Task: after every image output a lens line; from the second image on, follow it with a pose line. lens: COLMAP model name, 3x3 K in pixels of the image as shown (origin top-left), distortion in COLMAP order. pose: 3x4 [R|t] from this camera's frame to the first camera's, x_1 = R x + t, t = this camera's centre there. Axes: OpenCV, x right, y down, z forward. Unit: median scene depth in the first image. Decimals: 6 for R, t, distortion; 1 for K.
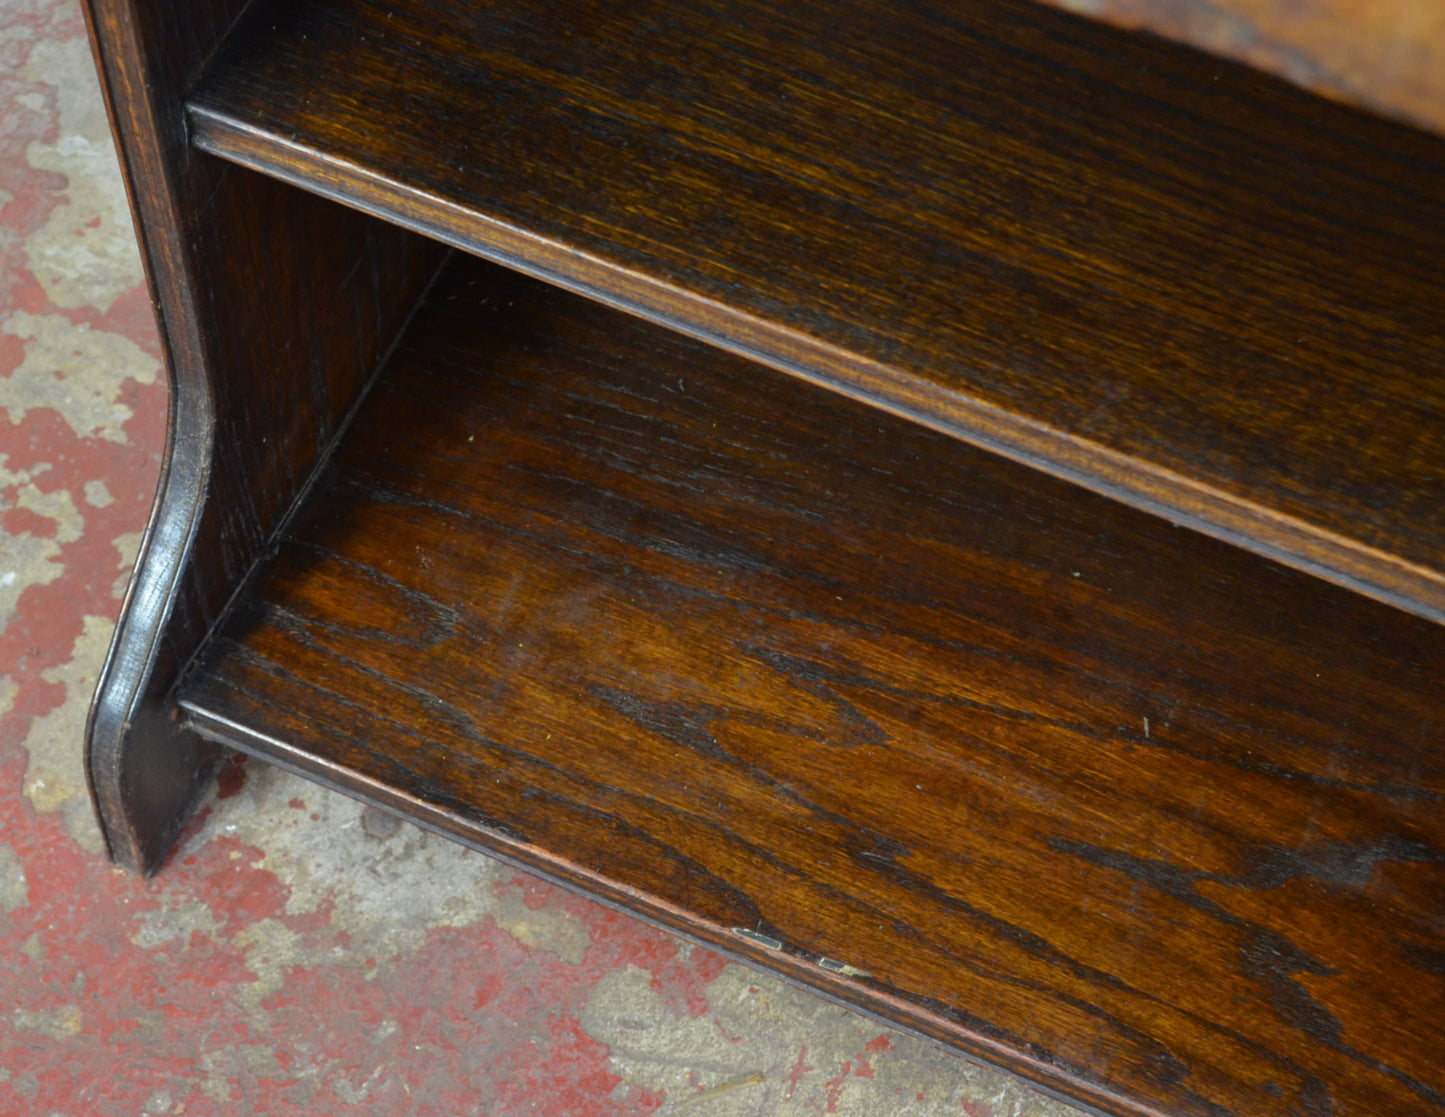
lens RADIAL K [[2586.4, 0, 558.2], [0, 2586.4, 556.7], [0, 0, 1]] dist [0.005958, 0.004068]
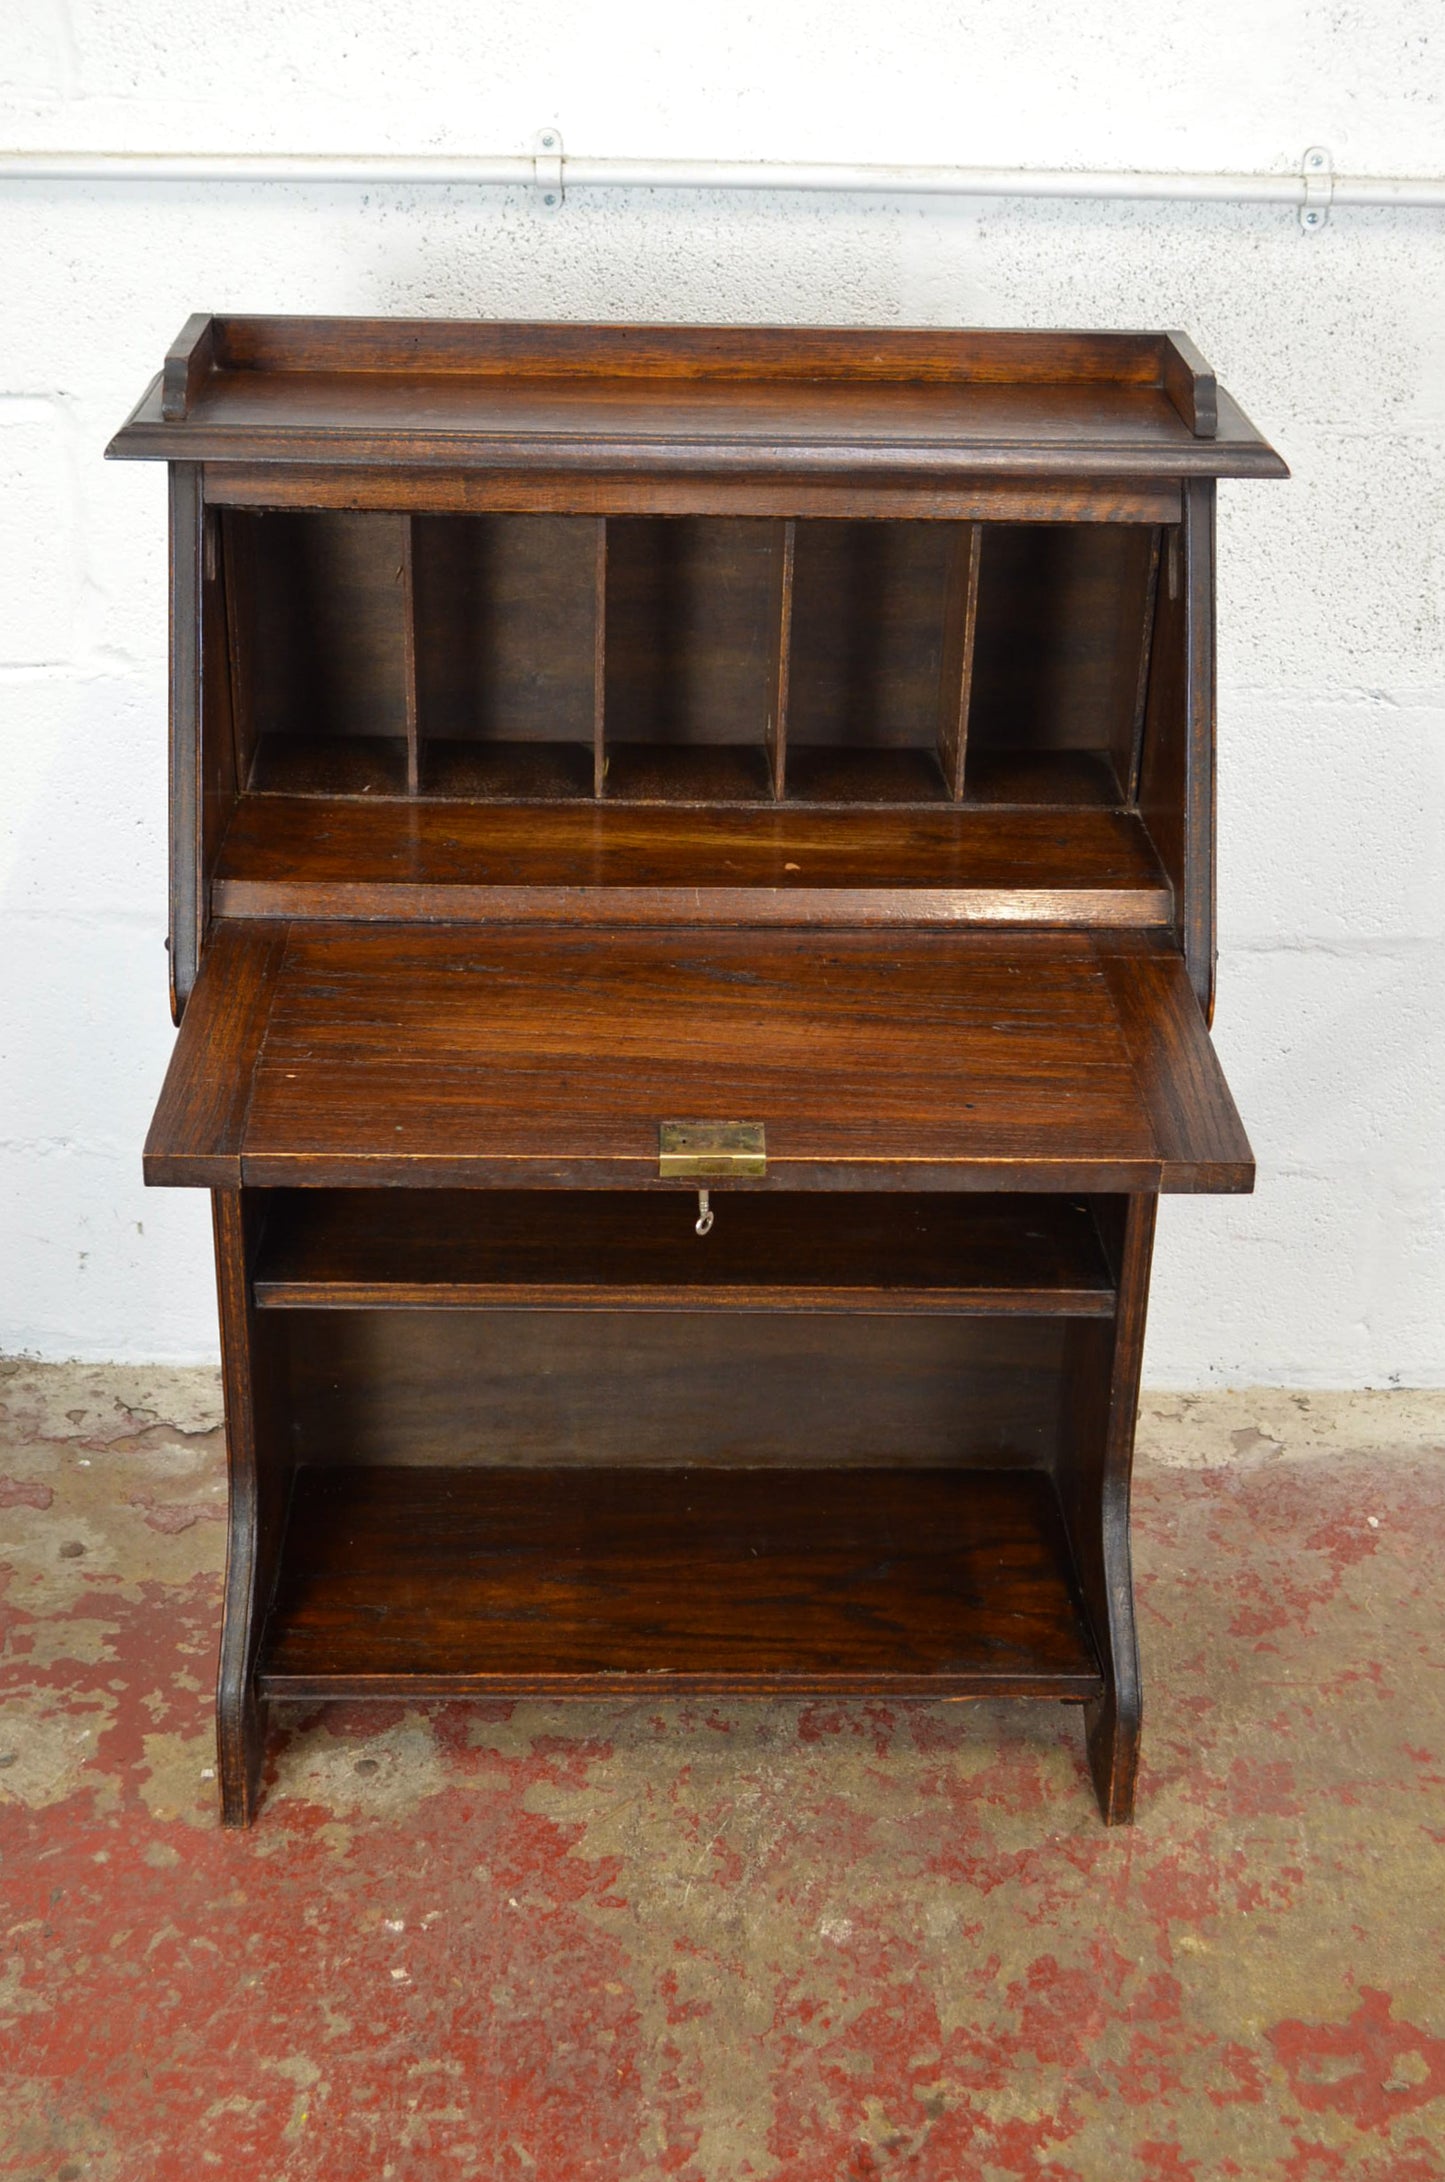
lens RADIAL K [[2913.2, 0, 722.5], [0, 2913.2, 1091.0], [0, 0, 1]] dist [-0.004307, -0.030744]
pose [[0.895230, -0.186910, 0.404510, -0.556896], [0.373796, 0.809152, -0.453375, 0.706604], [-0.242570, 0.557079, 0.794243, -0.820739]]
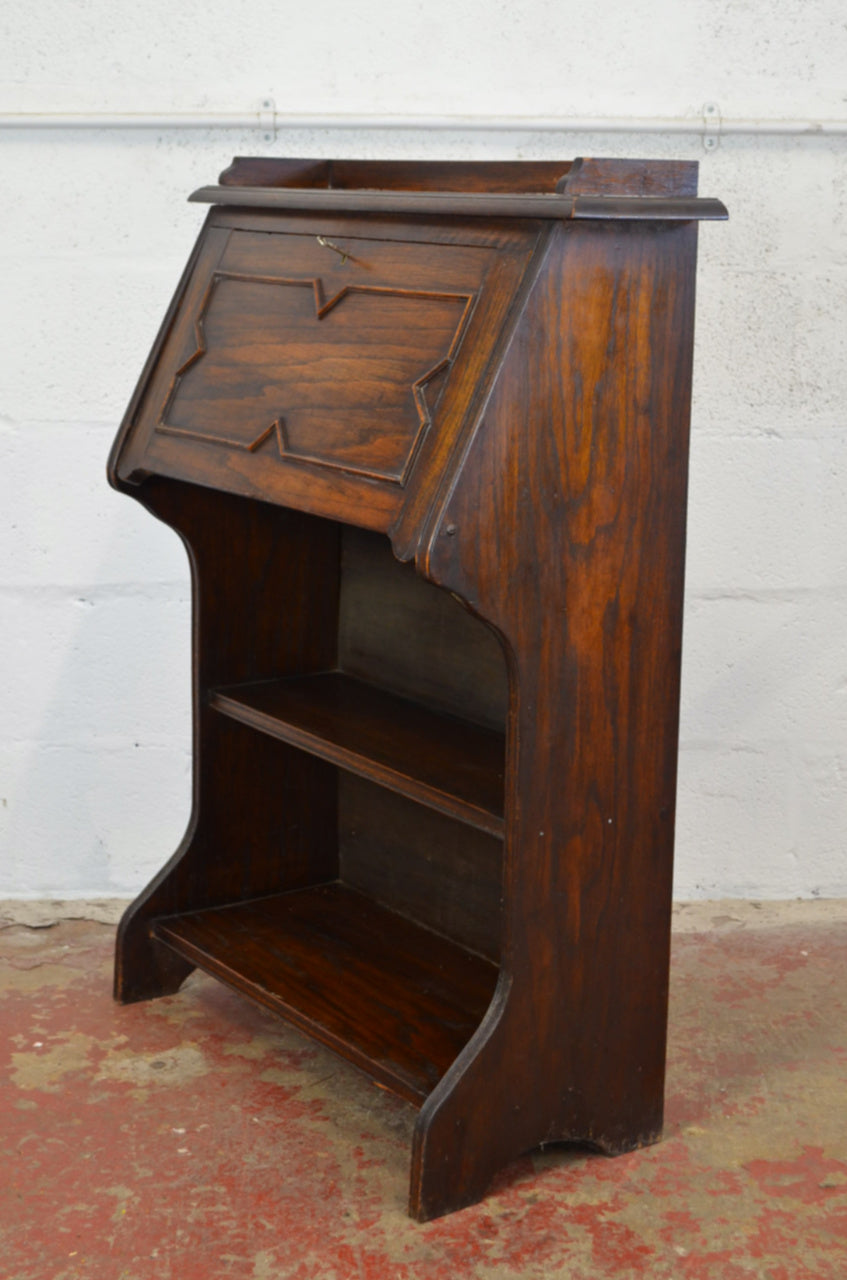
lens RADIAL K [[2084.5, 0, 423.5], [0, 2084.5, 640.0], [0, 0, 1]] dist [-0.003175, -0.038551]
pose [[0.879449, -0.103344, 0.464639, -0.776765], [0.406361, 0.671333, -0.619825, 1.245041], [-0.247872, 0.733916, 0.632398, -0.711912]]
